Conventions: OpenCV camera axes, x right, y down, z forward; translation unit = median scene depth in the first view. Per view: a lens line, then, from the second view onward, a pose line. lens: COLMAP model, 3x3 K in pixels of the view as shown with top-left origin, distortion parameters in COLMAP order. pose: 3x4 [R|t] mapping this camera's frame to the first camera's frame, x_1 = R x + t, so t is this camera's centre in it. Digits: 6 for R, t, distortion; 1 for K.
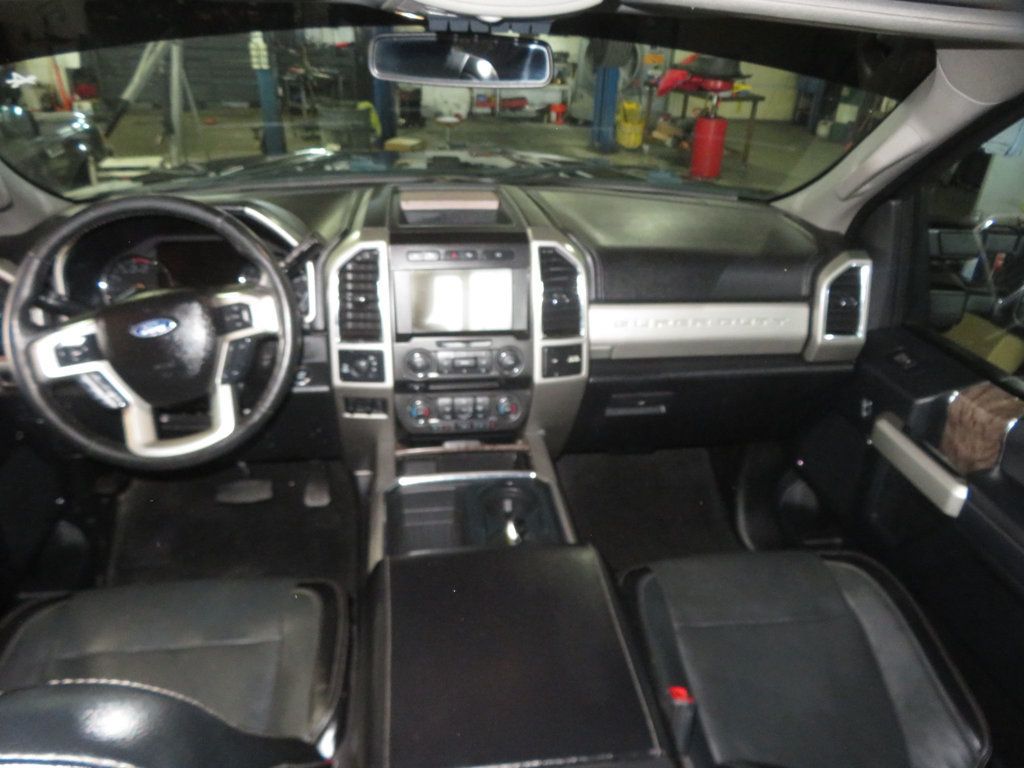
lens RADIAL K [[735.5, 0, 515.2], [0, 735.5, 383.1], [0, 0, 1]] dist [-0.001312, 0.001848]
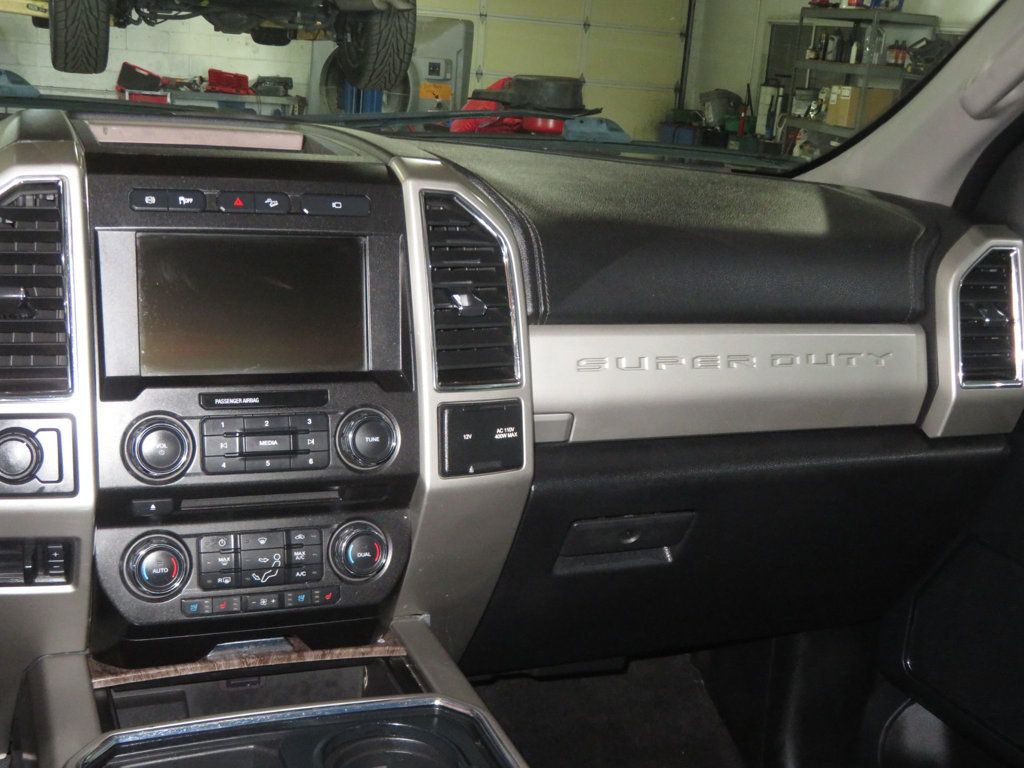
lens RADIAL K [[1271.7, 0, 512.0], [0, 1271.7, 384.0], [0, 0, 1]] dist [-0.083034, 0.008241]
pose [[0.966210, -0.021980, 0.256818, -0.114798], [0.078414, 0.974198, -0.211637, 0.101496], [-0.245540, 0.224624, 0.943003, 0.247456]]
